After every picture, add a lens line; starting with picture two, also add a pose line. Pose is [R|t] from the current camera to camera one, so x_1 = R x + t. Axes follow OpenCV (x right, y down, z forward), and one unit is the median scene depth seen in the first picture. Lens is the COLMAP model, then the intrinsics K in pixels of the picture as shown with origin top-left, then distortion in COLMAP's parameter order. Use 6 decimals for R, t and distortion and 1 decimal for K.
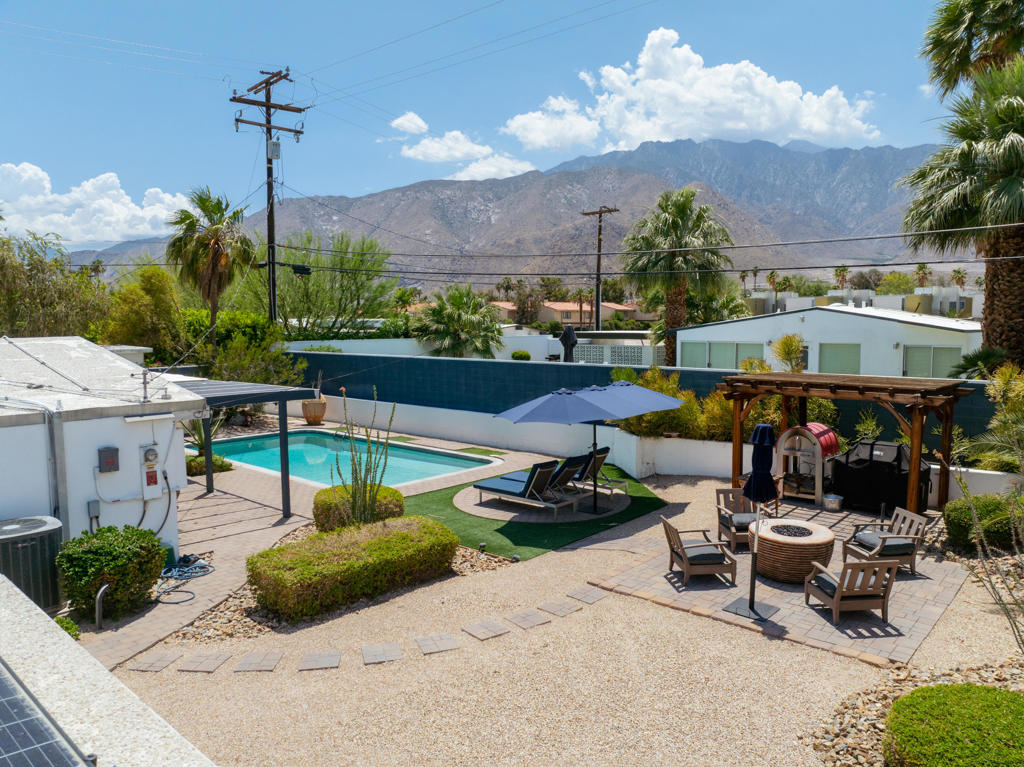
lens RADIAL K [[721.9, 0, 518.3], [0, 721.9, 389.7], [0, 0, 1]] dist [-0.025338, -0.012731]
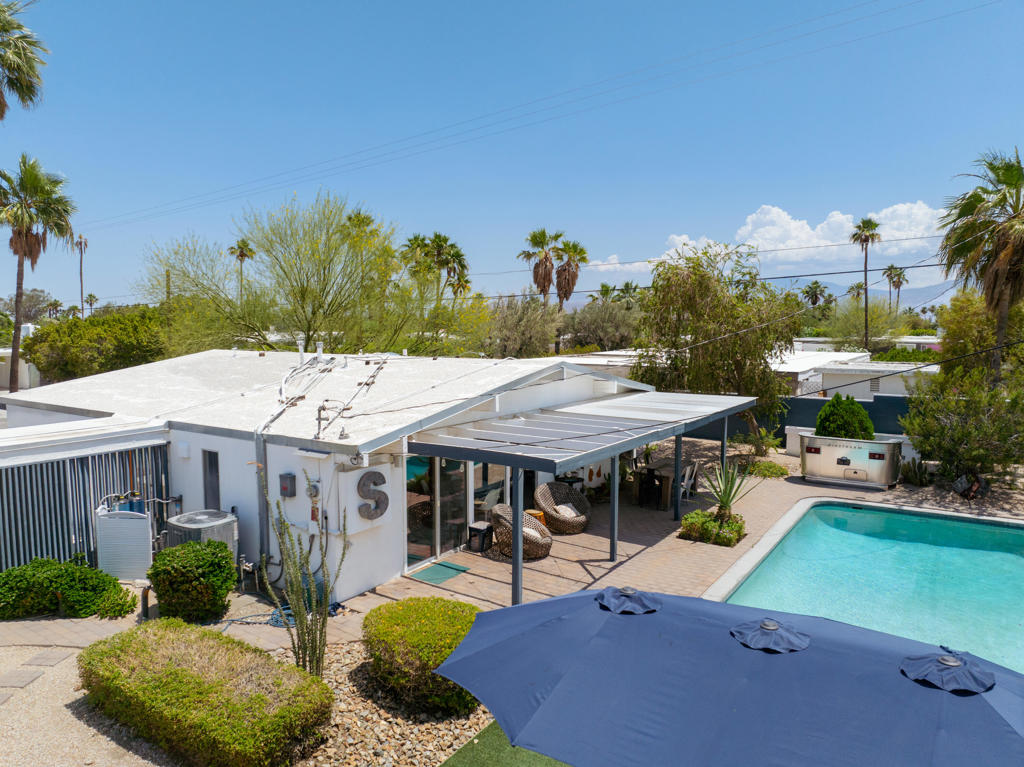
lens RADIAL K [[721.9, 0, 513.1], [0, 721.9, 381.3], [0, 0, 1]] dist [-0.025338, -0.012731]
pose [[0.153881, 0.090329, -0.983952, 0.203652], [-0.095299, 0.992527, 0.076213, -0.066289], [0.983483, 0.082042, 0.161339, 0.442093]]
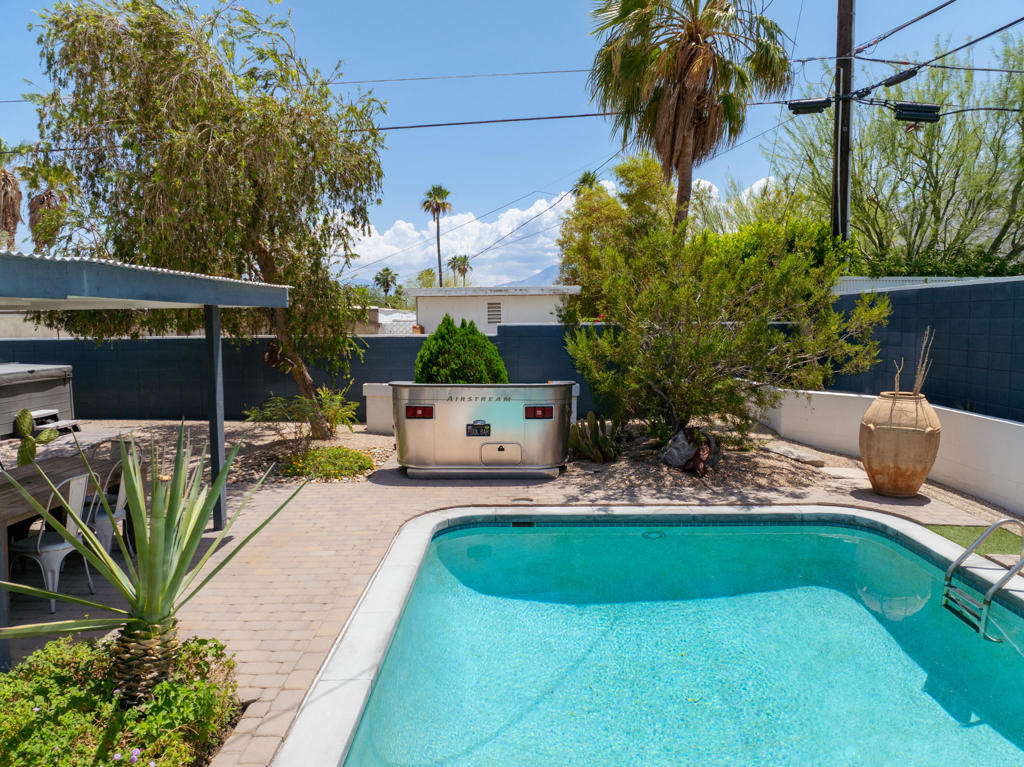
lens RADIAL K [[721.9, 0, 509.1], [0, 721.9, 384.1], [0, 0, 1]] dist [-0.025338, -0.012731]
pose [[0.658572, 0.069708, -0.749282, -0.161094], [-0.070710, 0.997027, 0.030608, 0.000954], [0.749188, 0.032824, 0.661544, 0.659368]]
